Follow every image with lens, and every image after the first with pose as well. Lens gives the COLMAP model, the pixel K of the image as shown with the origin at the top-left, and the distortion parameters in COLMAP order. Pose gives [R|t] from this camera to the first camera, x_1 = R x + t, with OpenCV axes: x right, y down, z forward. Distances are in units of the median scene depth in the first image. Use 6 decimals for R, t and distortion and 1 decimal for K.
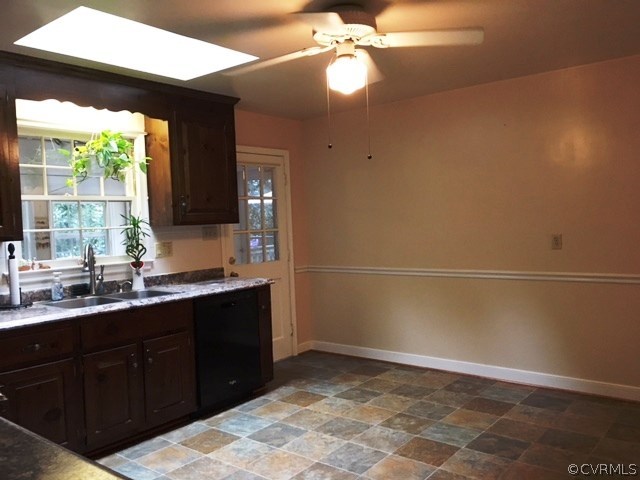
lens RADIAL K [[540.0, 0, 315.3], [0, 540.0, 236.0], [0, 0, 1]] dist [0.020148, -0.007368]
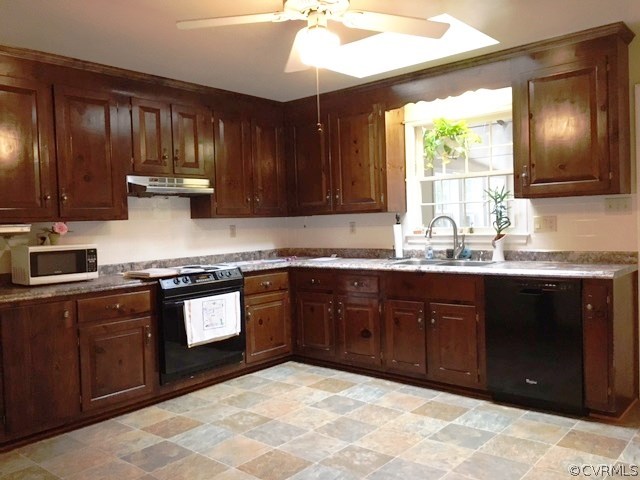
lens RADIAL K [[540.0, 0, 315.8], [0, 540.0, 243.0], [0, 0, 1]] dist [0.020148, -0.007368]
pose [[-0.037488, 0.079599, -0.996122, 0.753367], [0.008593, 0.996811, 0.079330, -0.021364], [0.999260, -0.005585, -0.038052, 0.746197]]
